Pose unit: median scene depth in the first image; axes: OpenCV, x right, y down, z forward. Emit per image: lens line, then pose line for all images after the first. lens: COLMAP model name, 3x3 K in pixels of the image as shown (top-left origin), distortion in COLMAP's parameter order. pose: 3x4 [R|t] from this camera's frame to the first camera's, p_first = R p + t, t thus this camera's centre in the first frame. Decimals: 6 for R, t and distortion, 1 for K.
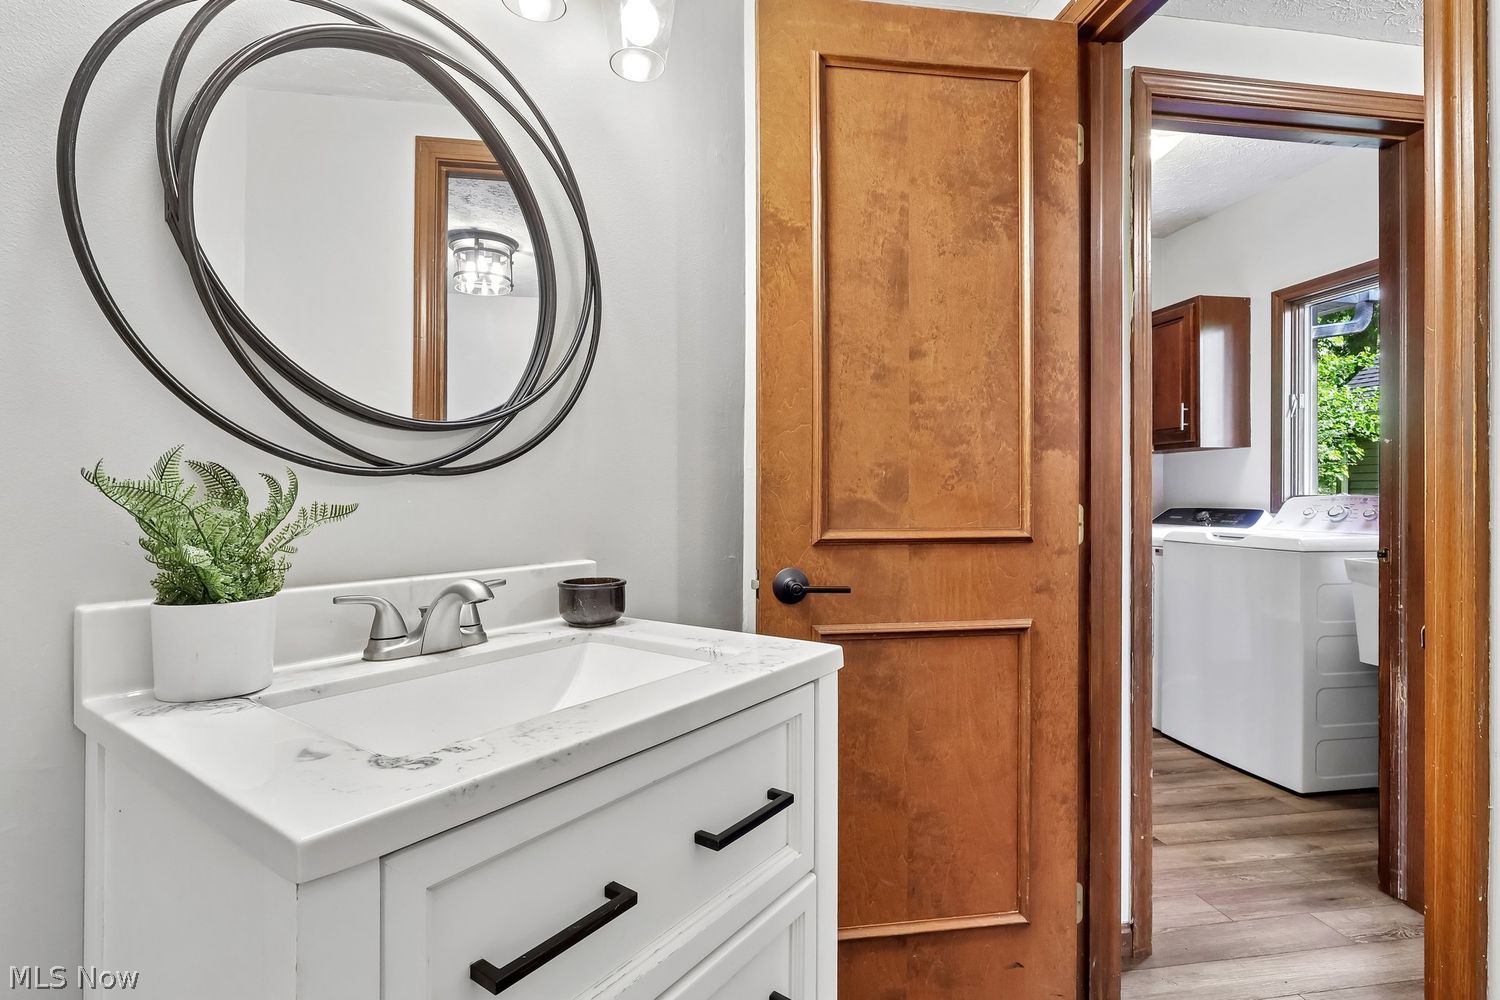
lens RADIAL K [[694.5, 0, 750.0], [0, 694.5, 500.0], [0, 0, 1]] dist [0.000854, 0.000119]
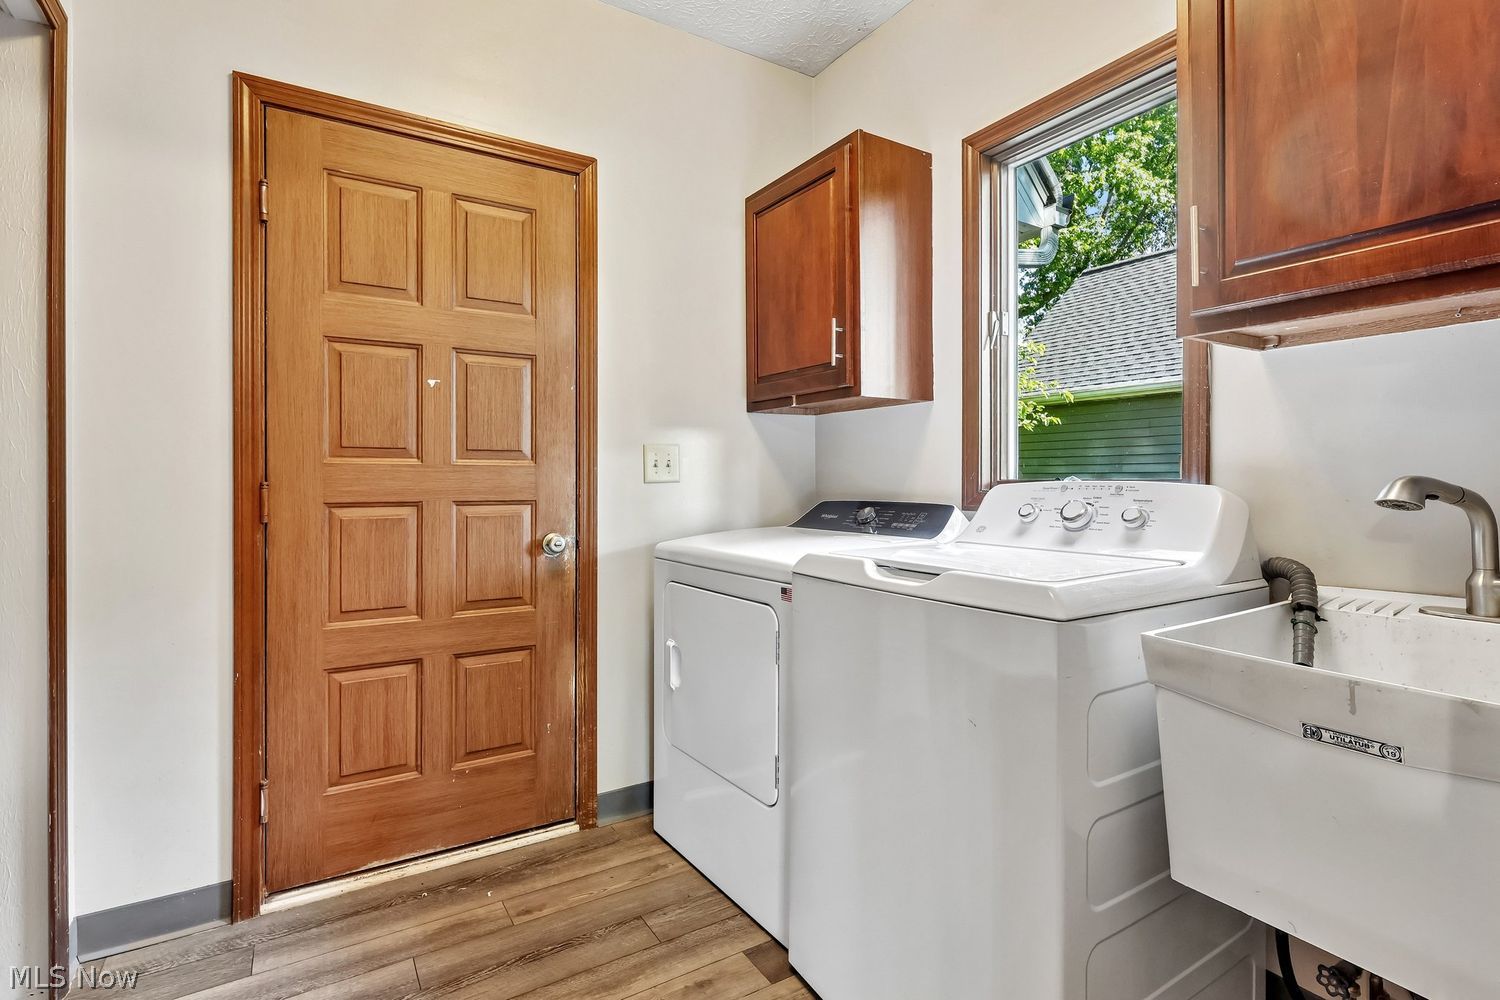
lens RADIAL K [[715.0, 0, 740.3], [0, 715.0, 483.5], [0, 0, 1]] dist [-0.002233, -0.000276]
pose [[0.926949, -0.002934, 0.375175, 0.335571], [0.003141, 0.999995, 0.000060, -0.004710], [-0.375173, 0.001123, 0.926954, 0.492549]]
